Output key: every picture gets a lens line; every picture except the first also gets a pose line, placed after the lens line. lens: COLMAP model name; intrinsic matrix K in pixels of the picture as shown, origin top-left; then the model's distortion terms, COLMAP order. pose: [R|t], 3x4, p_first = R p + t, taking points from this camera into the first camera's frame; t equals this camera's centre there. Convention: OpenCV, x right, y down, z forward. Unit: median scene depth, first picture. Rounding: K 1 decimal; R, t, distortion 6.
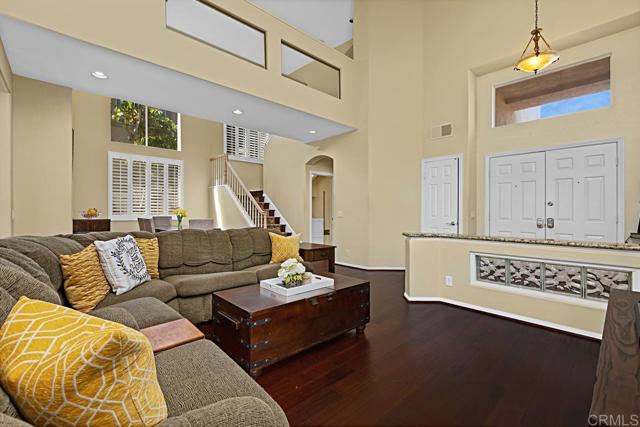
lens RADIAL K [[282.5, 0, 318.7], [0, 282.5, 212.6], [0, 0, 1]] dist [-0.001264, 0.000220]
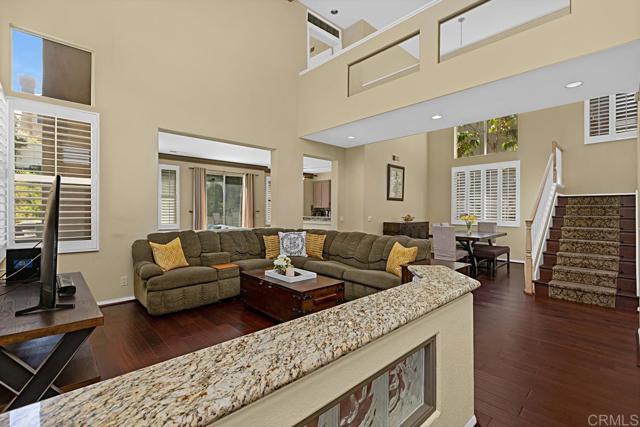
lens RADIAL K [[282.5, 0, 322.8], [0, 282.5, 212.1], [0, 0, 1]] dist [-0.001264, 0.000220]
pose [[0.018479, -0.002402, -0.999826, 0.435727], [-0.004886, 0.999985, -0.002493, -0.016161], [0.999817, 0.004932, 0.018467, 0.383725]]
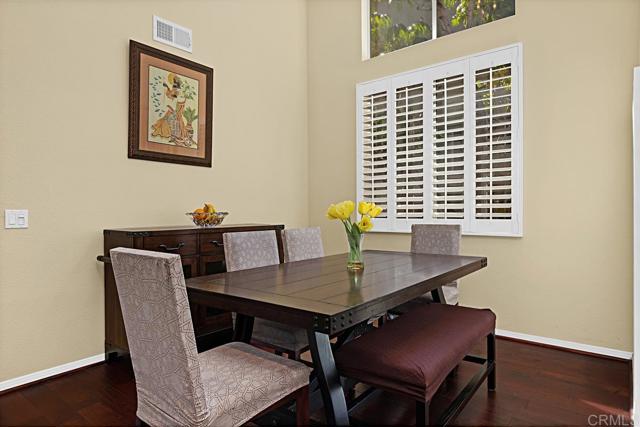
lens RADIAL K [[380.0, 0, 317.5], [0, 380.0, 213.9], [0, 0, 1]] dist [-0.026044, -0.000765]
pose [[0.144611, -0.005725, -0.989472, -0.119893], [0.001507, 0.999983, -0.005566, 0.003145], [0.989487, -0.000686, 0.144618, 0.776673]]
